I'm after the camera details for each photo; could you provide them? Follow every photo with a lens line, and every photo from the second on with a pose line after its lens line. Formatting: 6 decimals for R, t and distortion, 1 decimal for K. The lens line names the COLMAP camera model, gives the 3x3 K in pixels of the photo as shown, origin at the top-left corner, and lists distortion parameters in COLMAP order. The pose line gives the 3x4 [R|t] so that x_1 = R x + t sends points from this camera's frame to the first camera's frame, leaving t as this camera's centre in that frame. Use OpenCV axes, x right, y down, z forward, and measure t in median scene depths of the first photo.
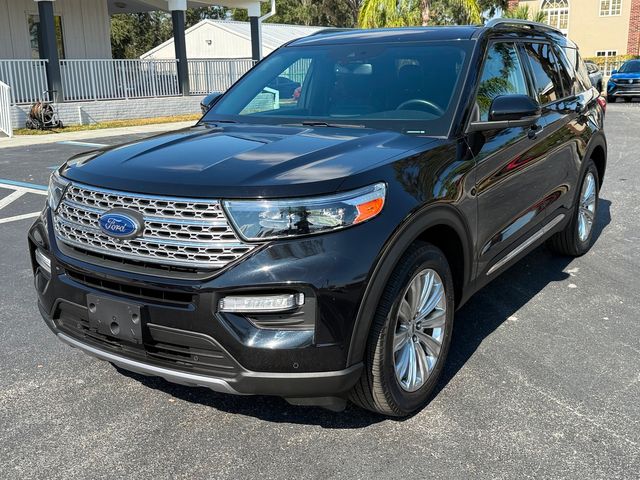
lens RADIAL K [[631.9, 0, 301.2], [0, 631.9, 241.4], [0, 0, 1]] dist [0.188835, -0.395488]
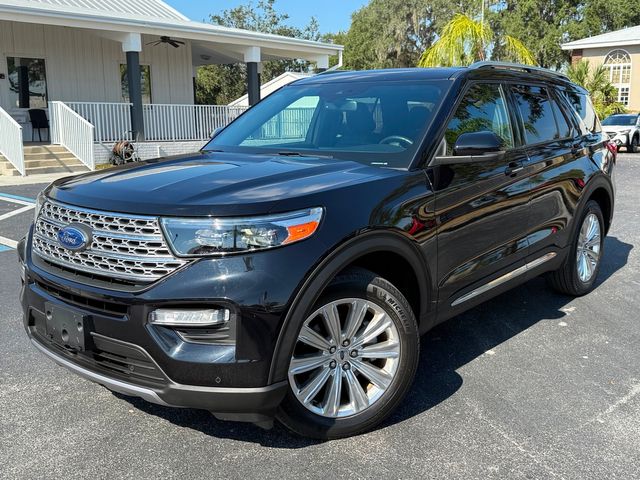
lens RADIAL K [[597.1, 0, 320.0], [0, 597.1, 240.0], [0, 0, 1]] dist [0.148130, -0.313444]
pose [[0.994355, 0.037037, -0.099434, 0.213760], [-0.043266, 0.997185, -0.061237, 0.020168], [0.096886, 0.065194, 0.993158, 0.032764]]
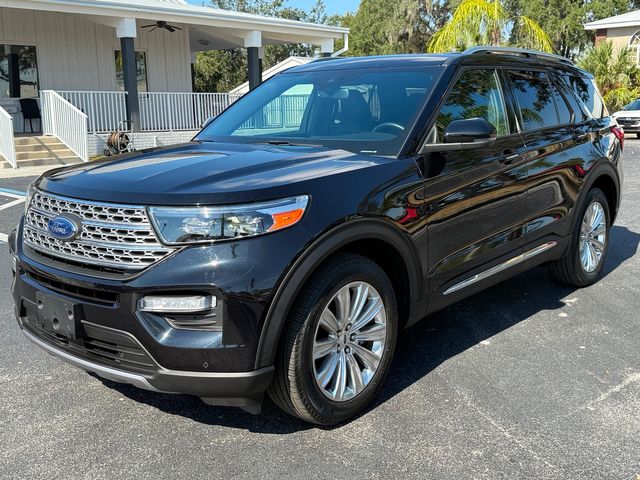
lens RADIAL K [[633.6, 0, 320.0], [0, 633.6, 240.0], [0, 0, 1]] dist [0.185720, -0.404794]
pose [[0.993032, 0.031452, -0.113572, 0.256737], [-0.037684, 0.997875, -0.053150, 0.034280], [0.111659, 0.057060, 0.992107, -0.031562]]
